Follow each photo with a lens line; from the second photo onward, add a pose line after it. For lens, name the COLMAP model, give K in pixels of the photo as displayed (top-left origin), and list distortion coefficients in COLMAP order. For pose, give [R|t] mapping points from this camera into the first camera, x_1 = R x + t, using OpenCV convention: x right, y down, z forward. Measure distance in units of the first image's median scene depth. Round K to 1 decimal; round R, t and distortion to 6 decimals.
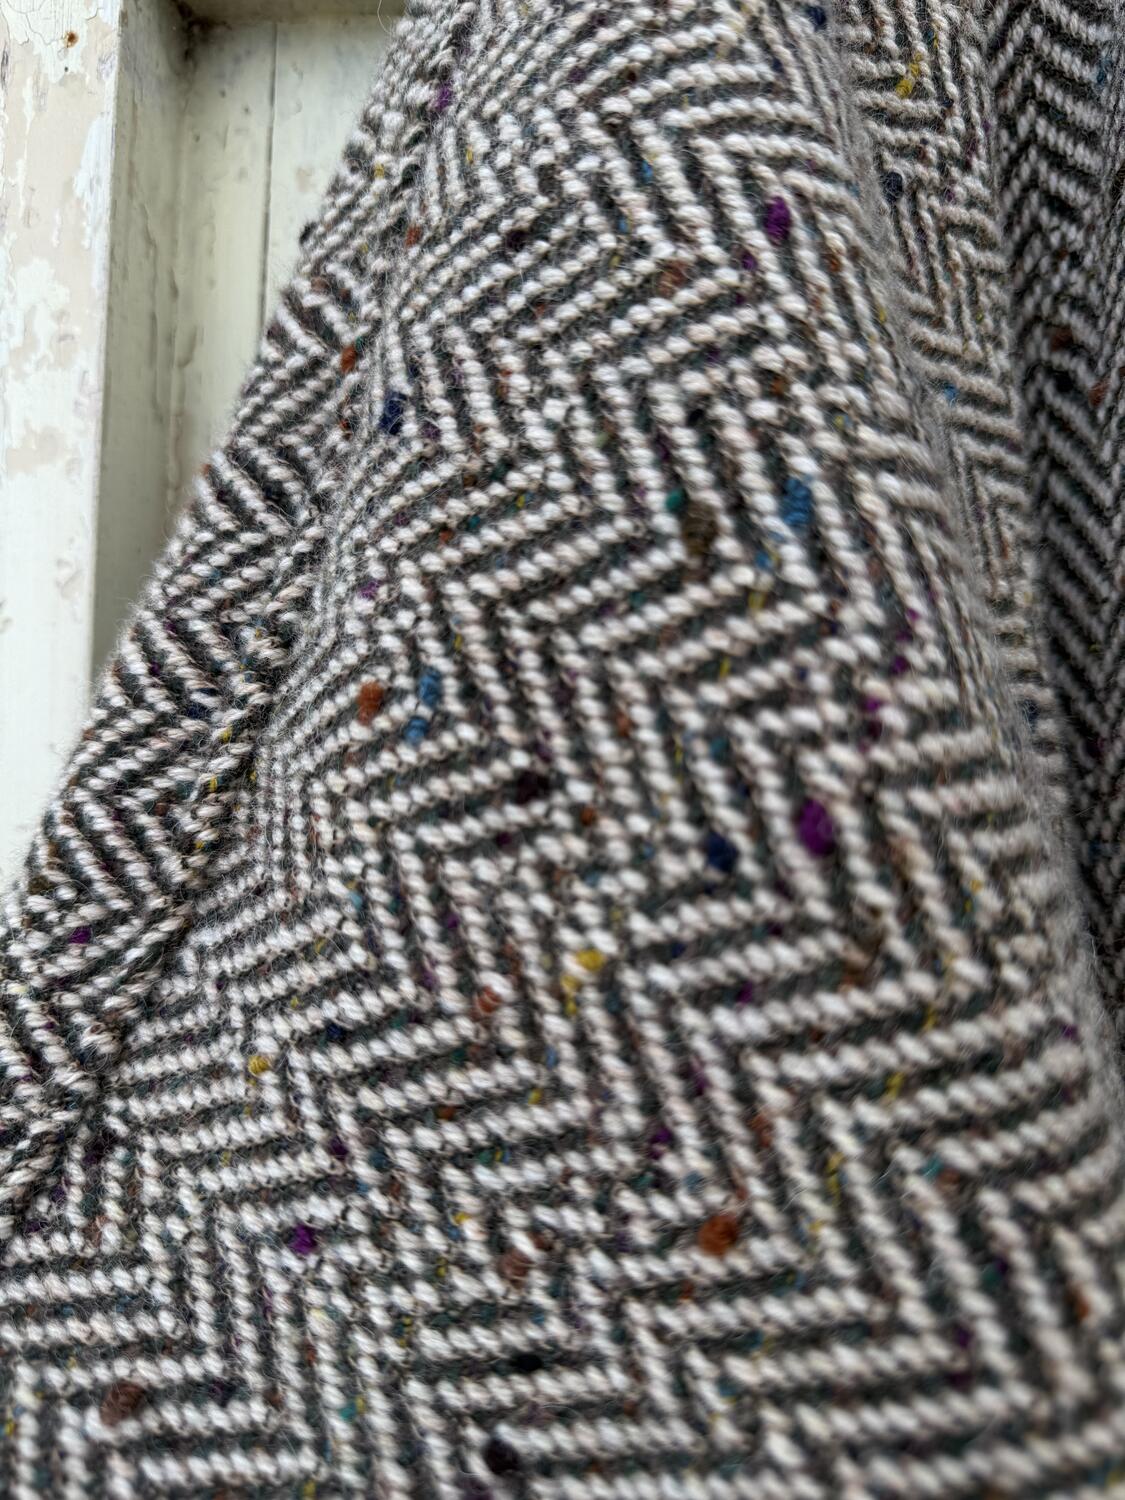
lens RADIAL K [[1209.4, 0, 564.0], [0, 1209.4, 776.6], [0, 0, 1]] dist [0.081279, -0.236385]
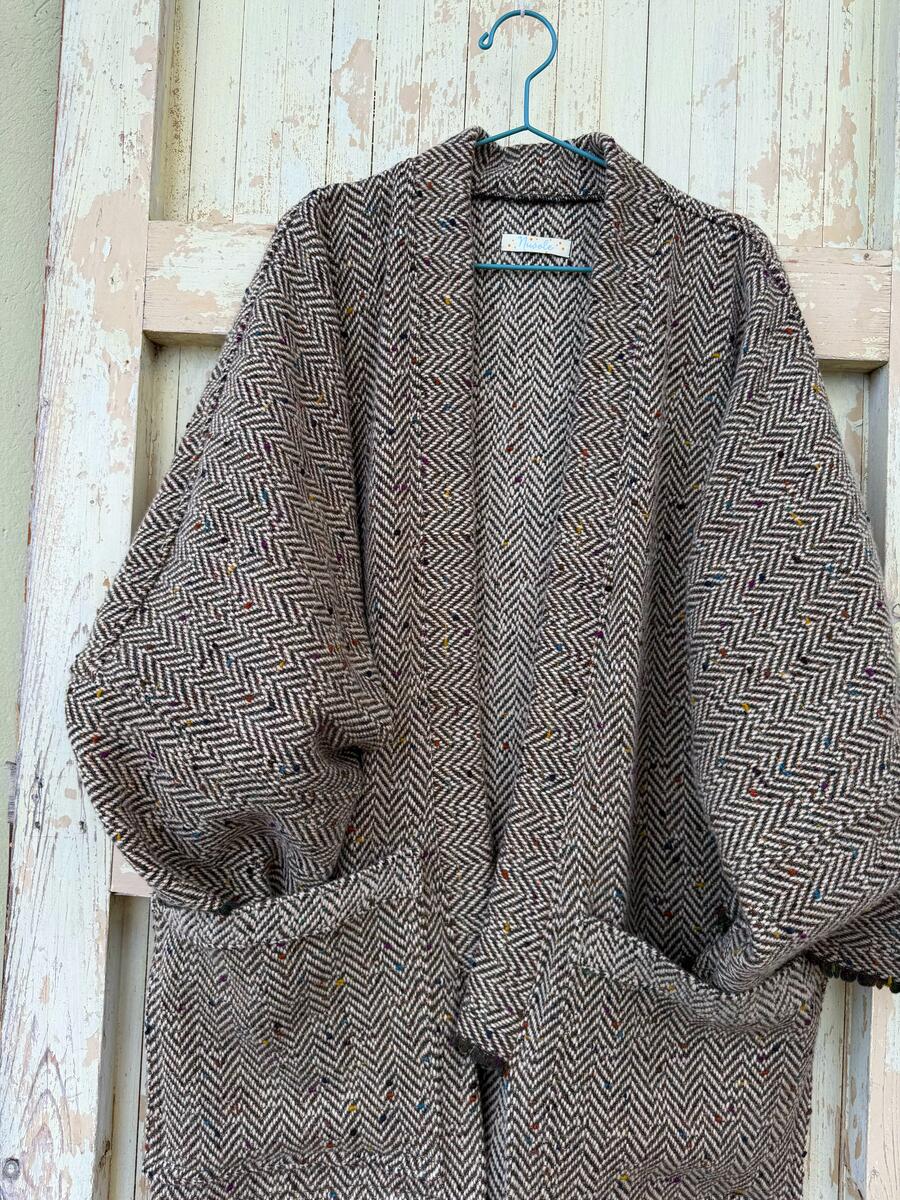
lens RADIAL K [[895.8, 0, 443.2], [0, 895.8, 605.7], [0, 0, 1]] dist [0.271869, -0.558564]
pose [[0.998643, 0.013815, 0.050213, 0.823399], [-0.011993, 0.999265, -0.036405, 0.477087], [-0.050680, 0.035754, 0.998075, -3.486237]]
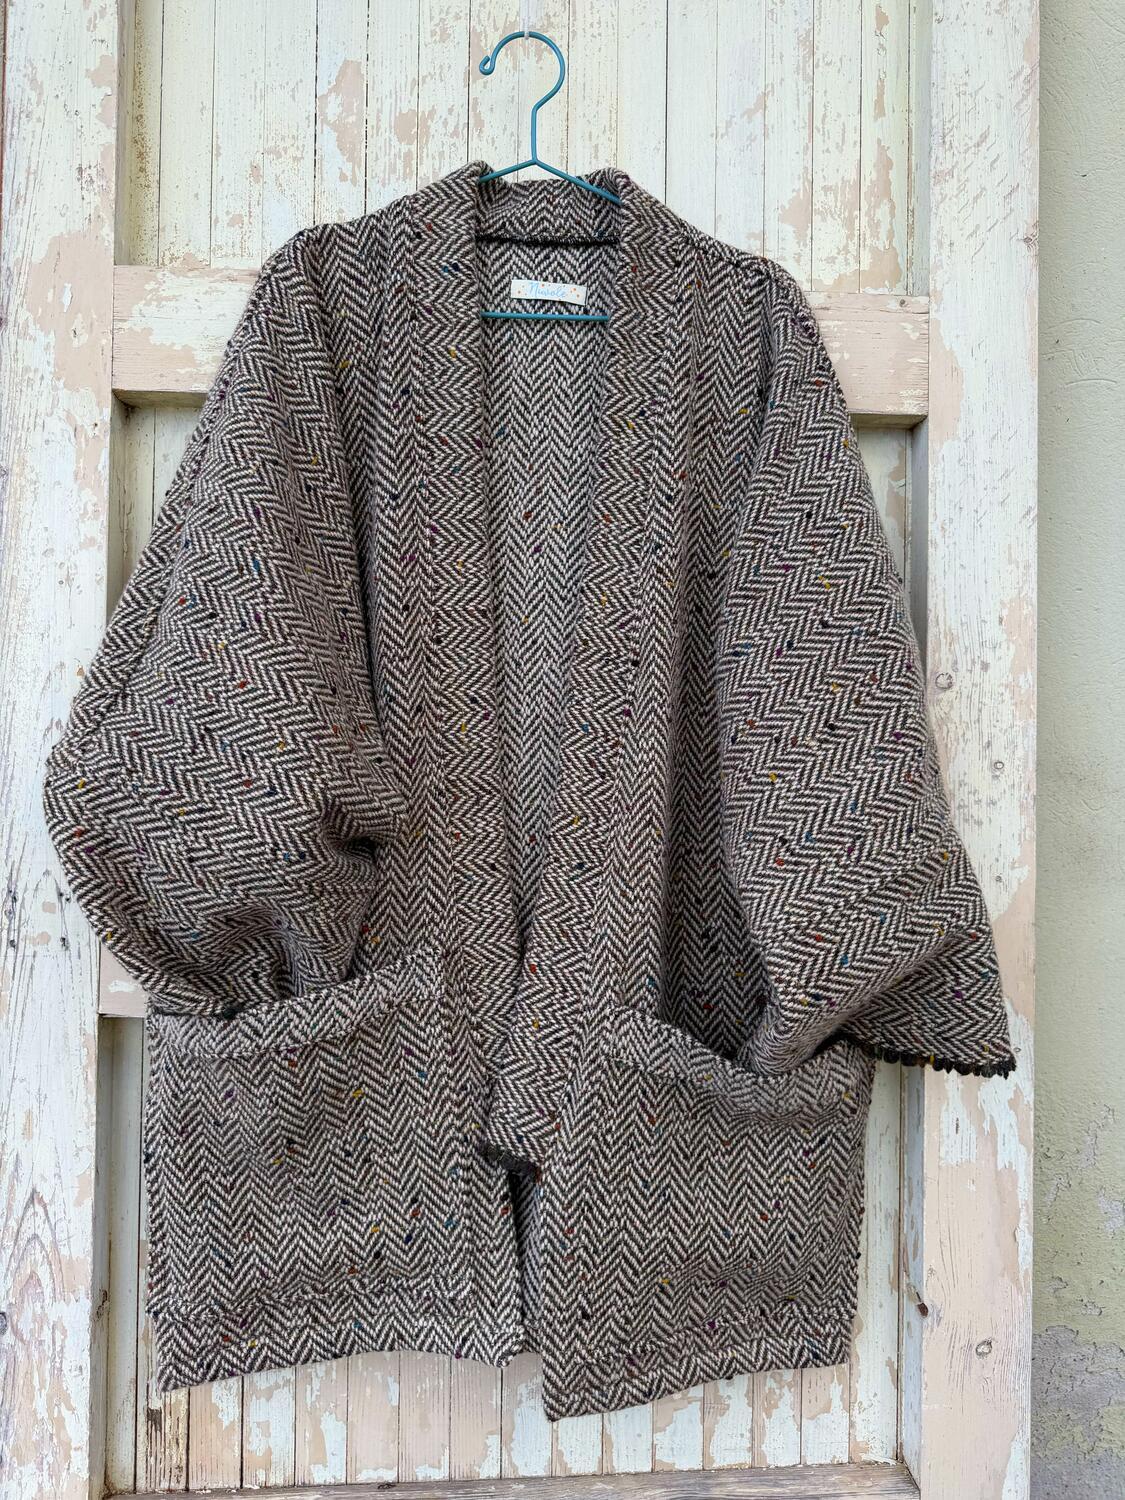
lens RADIAL K [[1119.8, 0, 554.0], [0, 1119.8, 757.1], [0, 0, 1]] dist [0.271869, -0.558564]
pose [[0.994185, -0.017064, 0.106323, 0.935778], [0.020038, 0.999435, -0.026967, 0.810560], [-0.105802, 0.028941, 0.993966, -4.241615]]
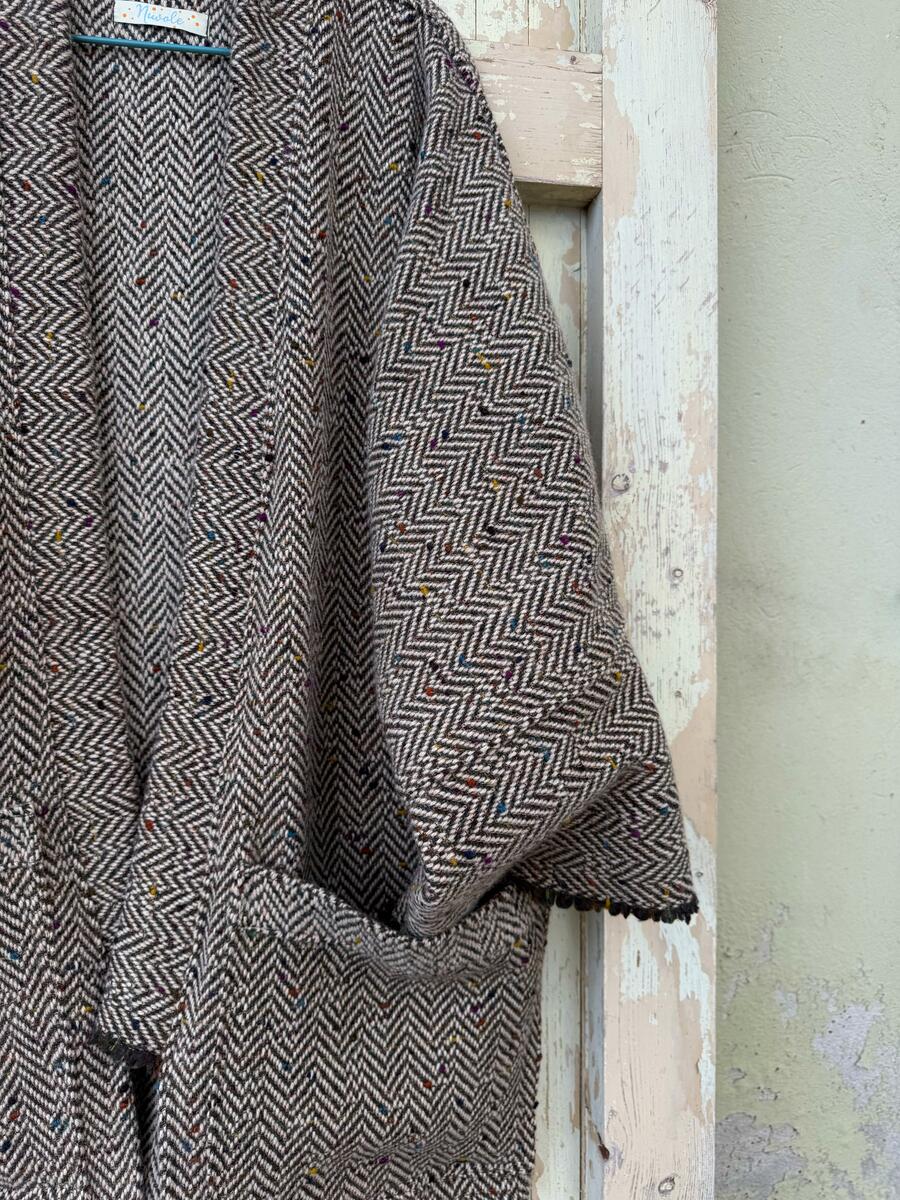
lens RADIAL K [[935.0, 0, 424.1], [0, 935.0, 609.1], [0, 0, 1]] dist [0.127580, -0.147954]
pose [[0.978441, -0.040648, 0.202489, 1.751411], [0.039113, 0.999168, 0.011578, 0.813098], [-0.202791, -0.003408, 0.979216, -2.724960]]
